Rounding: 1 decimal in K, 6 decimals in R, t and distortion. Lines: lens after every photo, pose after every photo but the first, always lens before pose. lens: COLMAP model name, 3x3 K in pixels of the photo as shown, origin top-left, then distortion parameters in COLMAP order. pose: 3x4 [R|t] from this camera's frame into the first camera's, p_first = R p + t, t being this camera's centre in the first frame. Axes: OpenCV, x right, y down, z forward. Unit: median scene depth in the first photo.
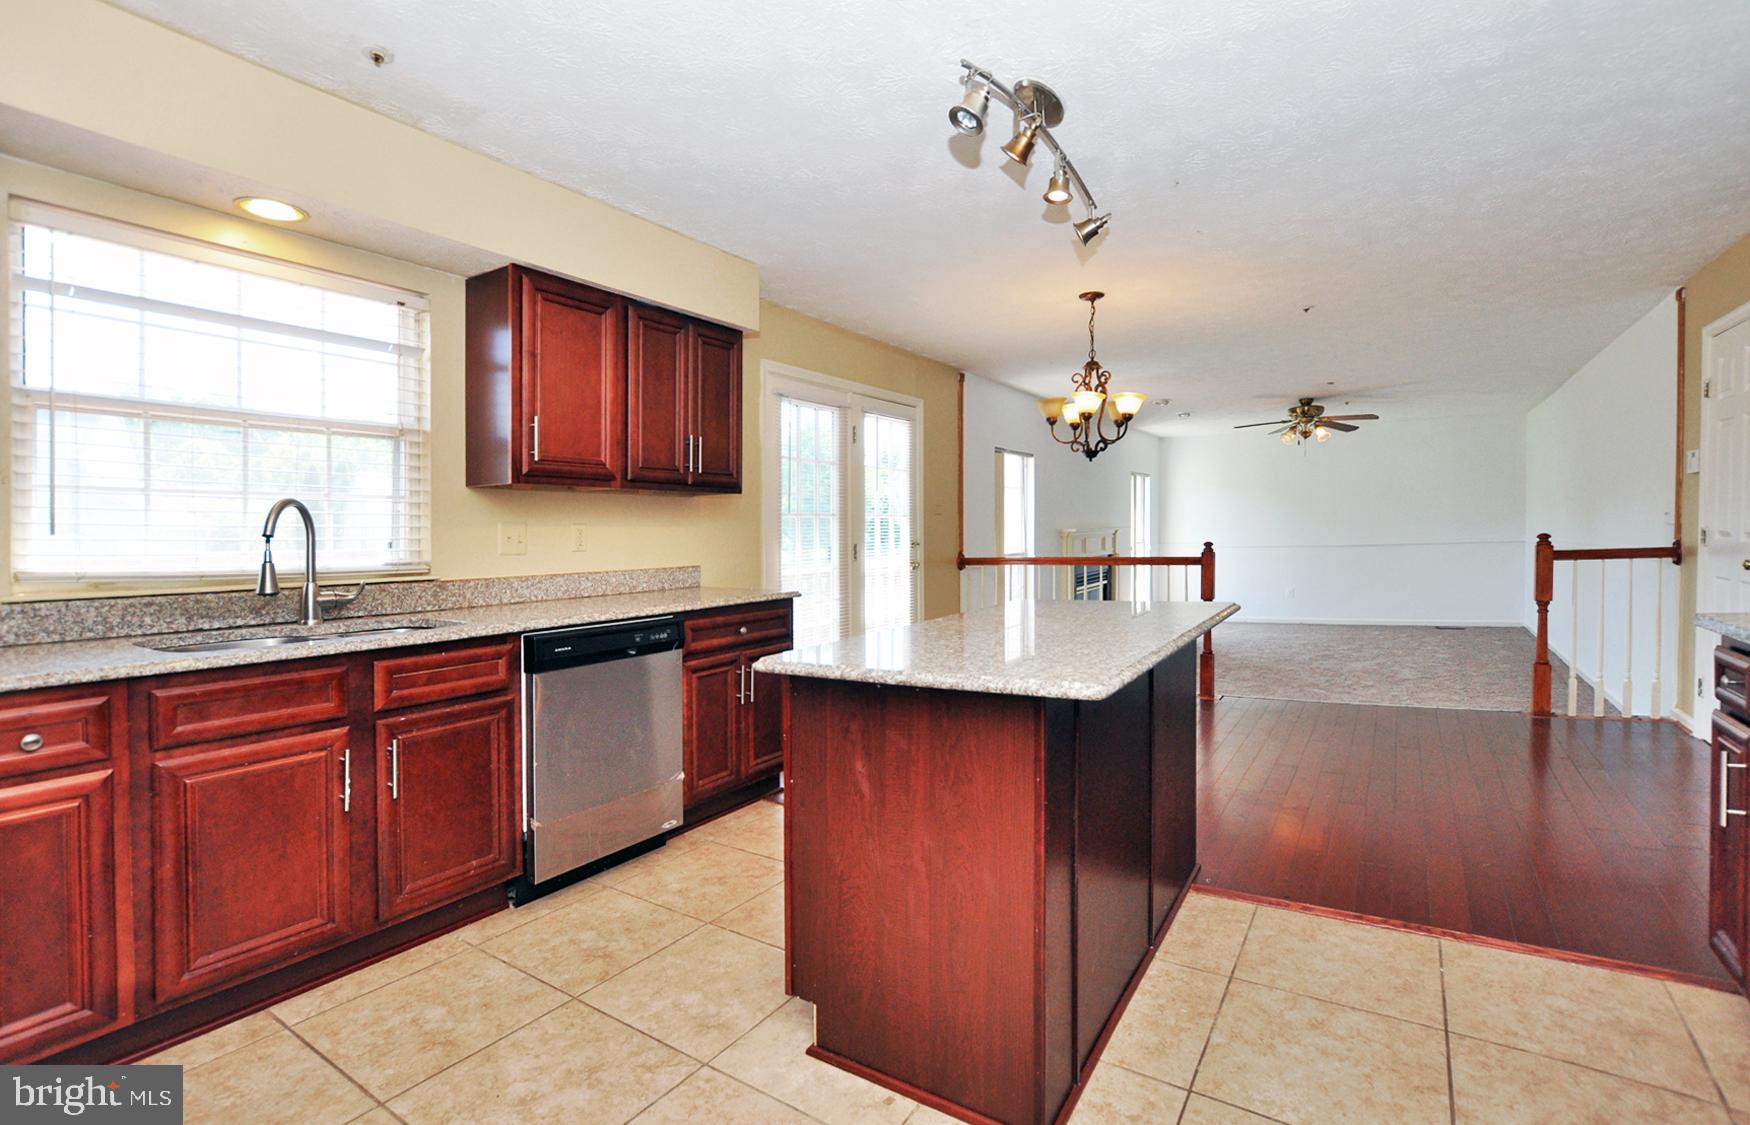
lens RADIAL K [[779.3, 0, 878.2], [0, 779.3, 559.1], [0, 0, 1]] dist [-0.000947, 0.000002]
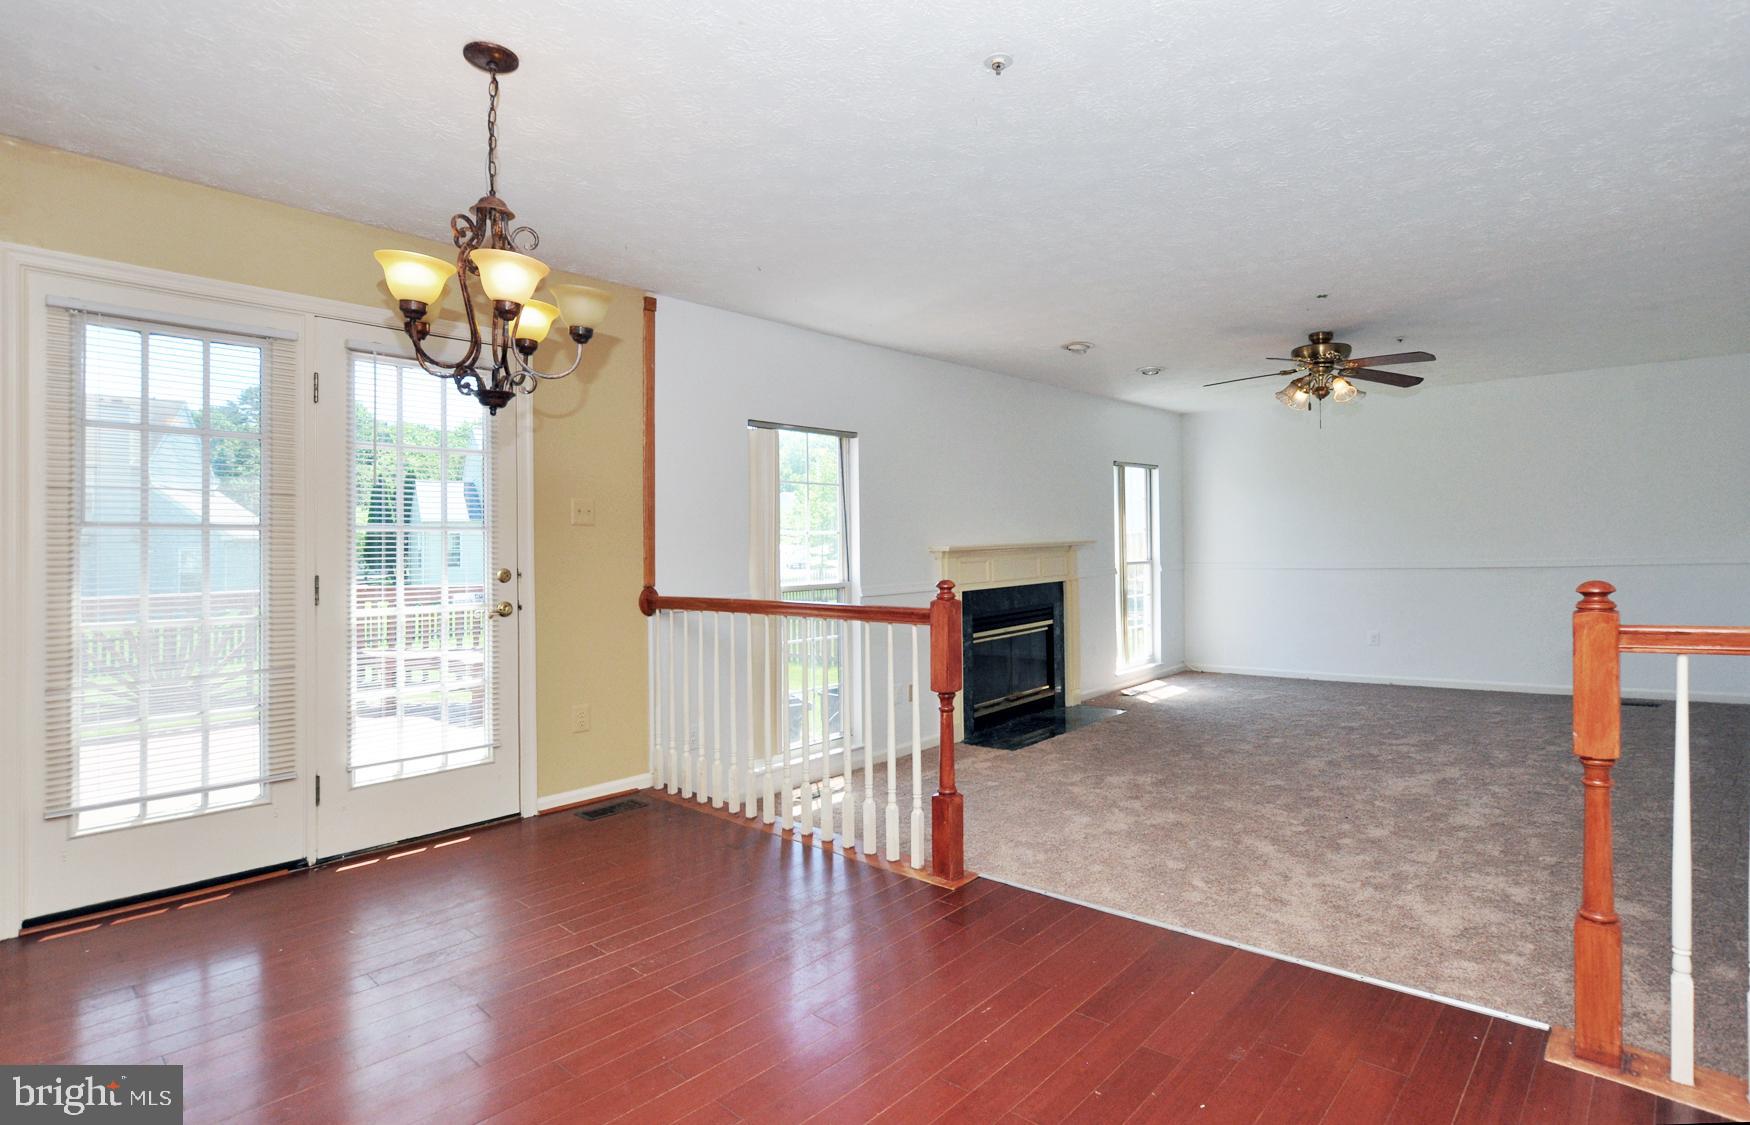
lens RADIAL K [[857.6, 0, 869.9], [0, 857.6, 557.7], [0, 0, 1]] dist [0.000494, -0.000116]
pose [[0.984573, 0.008655, -0.174757, 0.348817], [-0.010938, 0.999867, -0.012105, -0.022251], [0.174629, 0.013830, 0.984537, 0.314079]]
